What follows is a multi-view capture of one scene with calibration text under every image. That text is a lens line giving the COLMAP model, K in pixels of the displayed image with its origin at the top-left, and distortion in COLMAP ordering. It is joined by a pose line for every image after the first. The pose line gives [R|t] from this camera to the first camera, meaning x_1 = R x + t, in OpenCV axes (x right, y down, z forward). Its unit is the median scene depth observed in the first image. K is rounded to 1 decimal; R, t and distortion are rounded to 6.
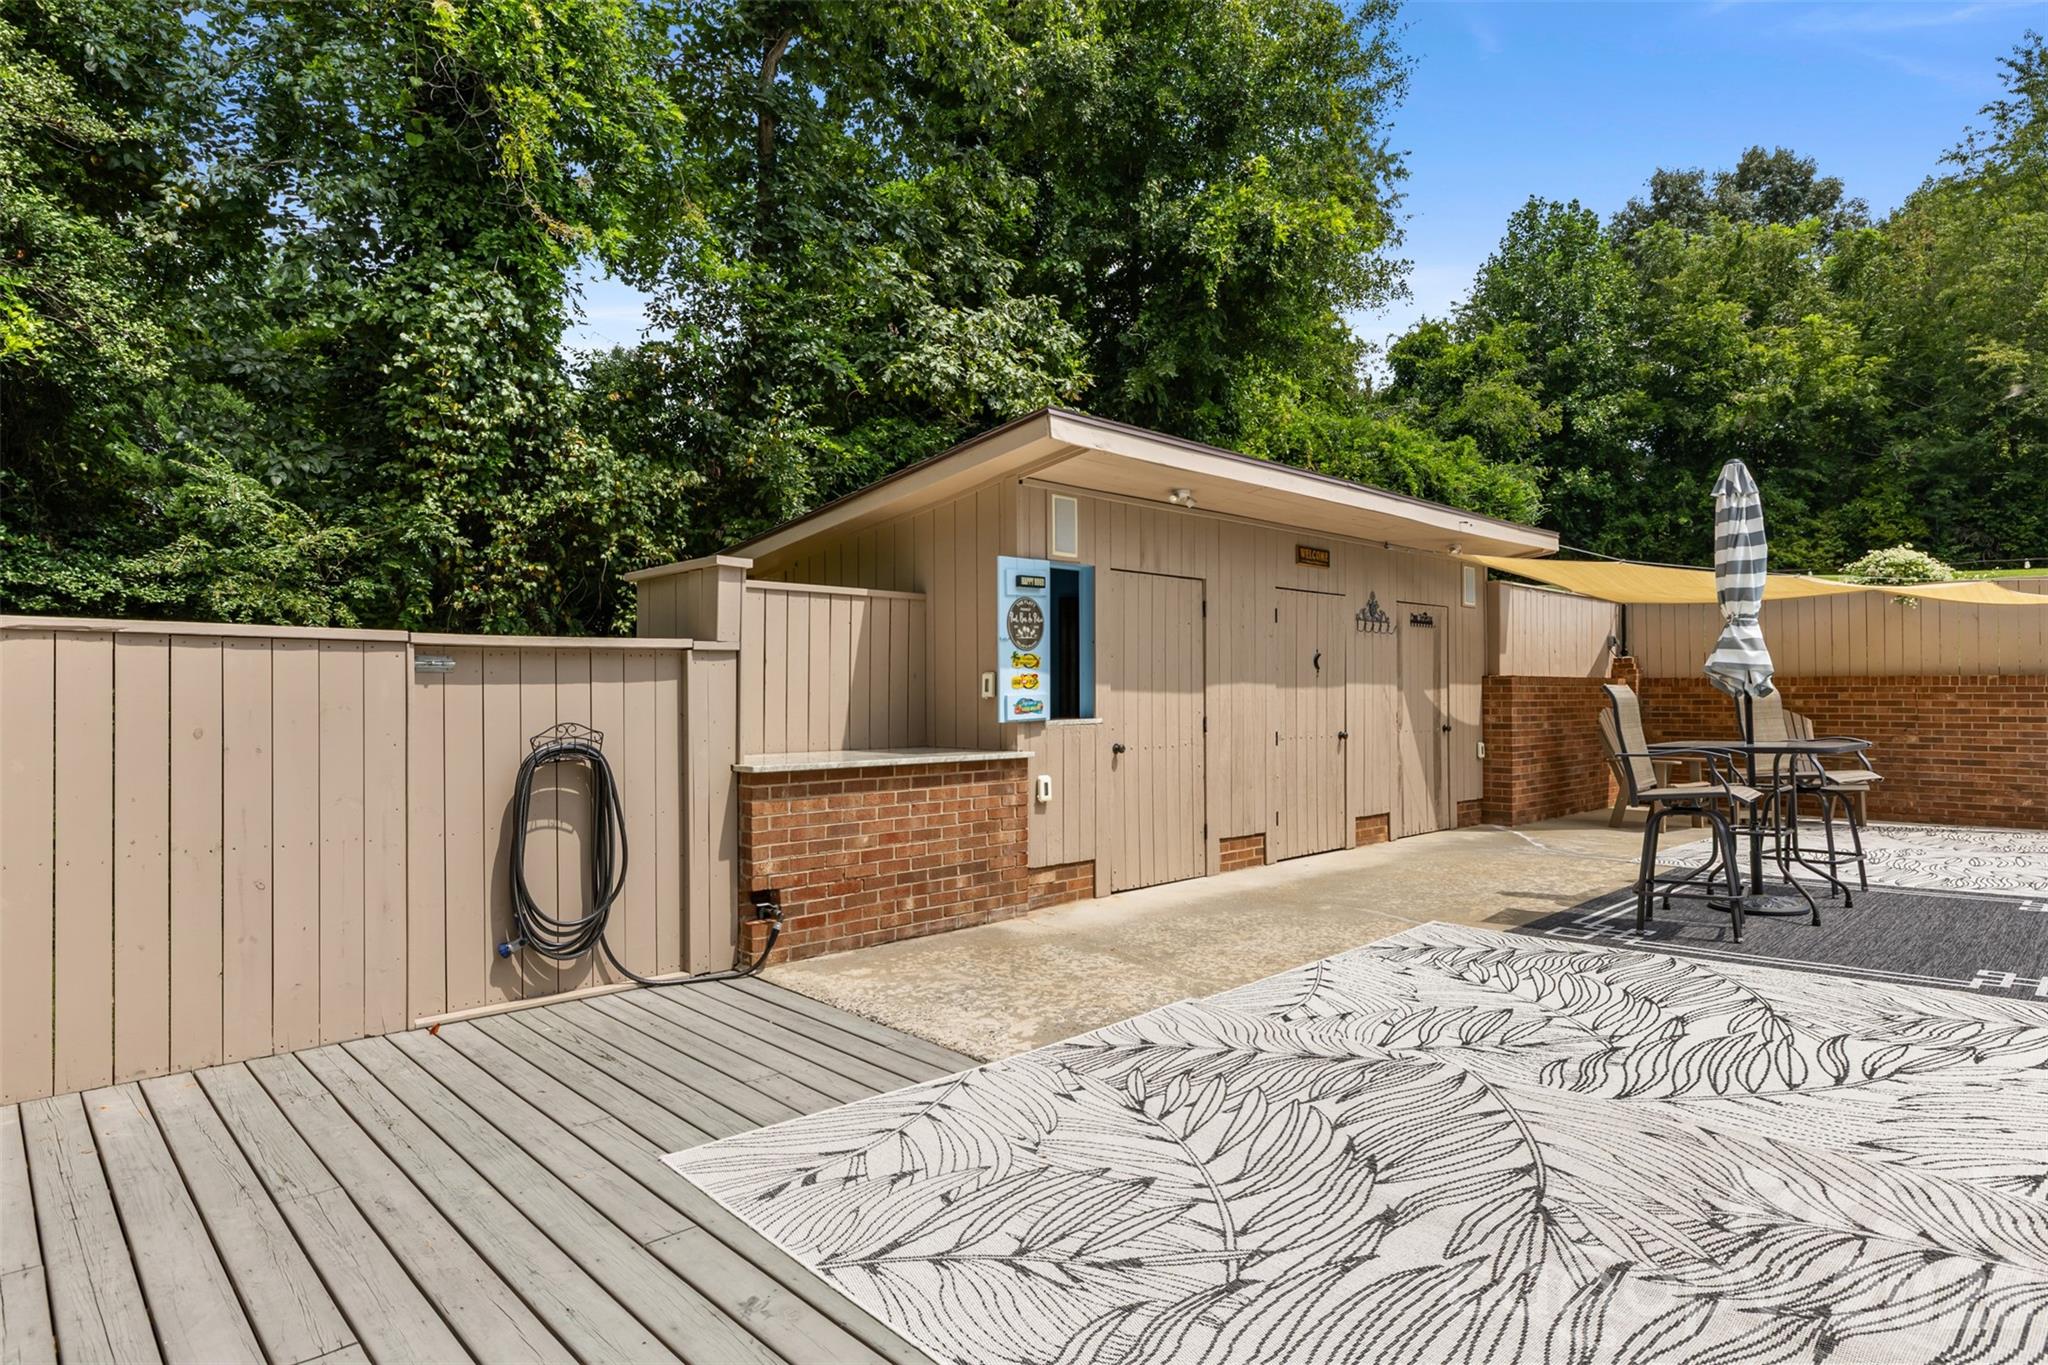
lens RADIAL K [[1111.5, 0, 1026.9], [0, 1111.5, 682.6], [0, 0, 1]] dist [-0.001256, -0.000003]
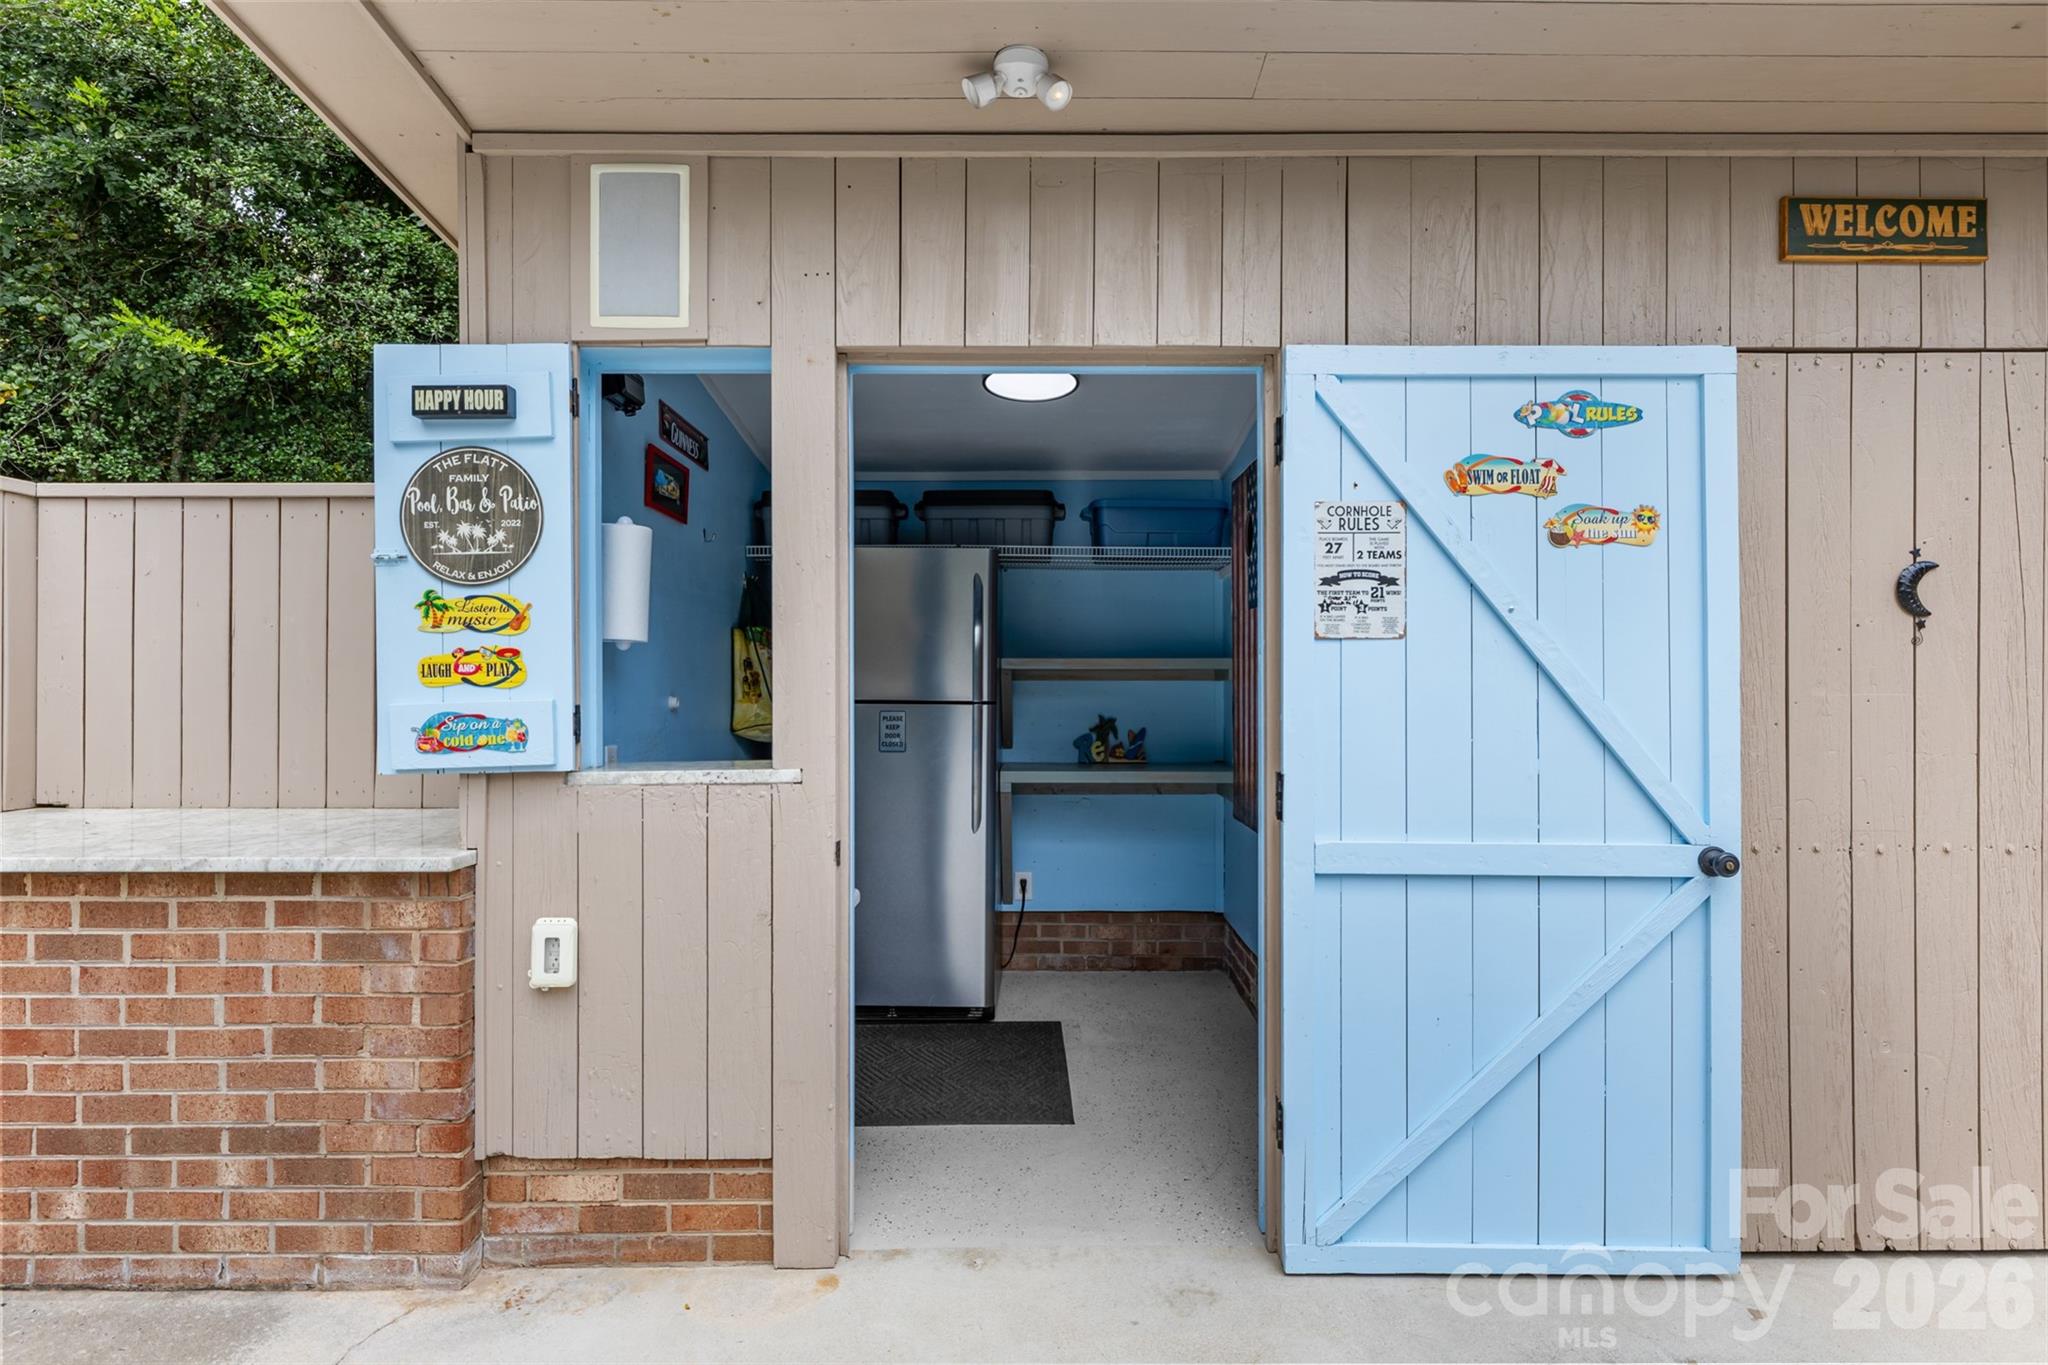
lens RADIAL K [[1106.7, 0, 1022.4], [0, 1106.7, 696.0], [0, 0, 1]] dist [0.001814, 0.000073]
pose [[0.724442, -0.002096, -0.689333, 0.399880], [0.005050, 0.999985, 0.002267, 0.008853], [0.689317, -0.005123, 0.724441, 0.864058]]
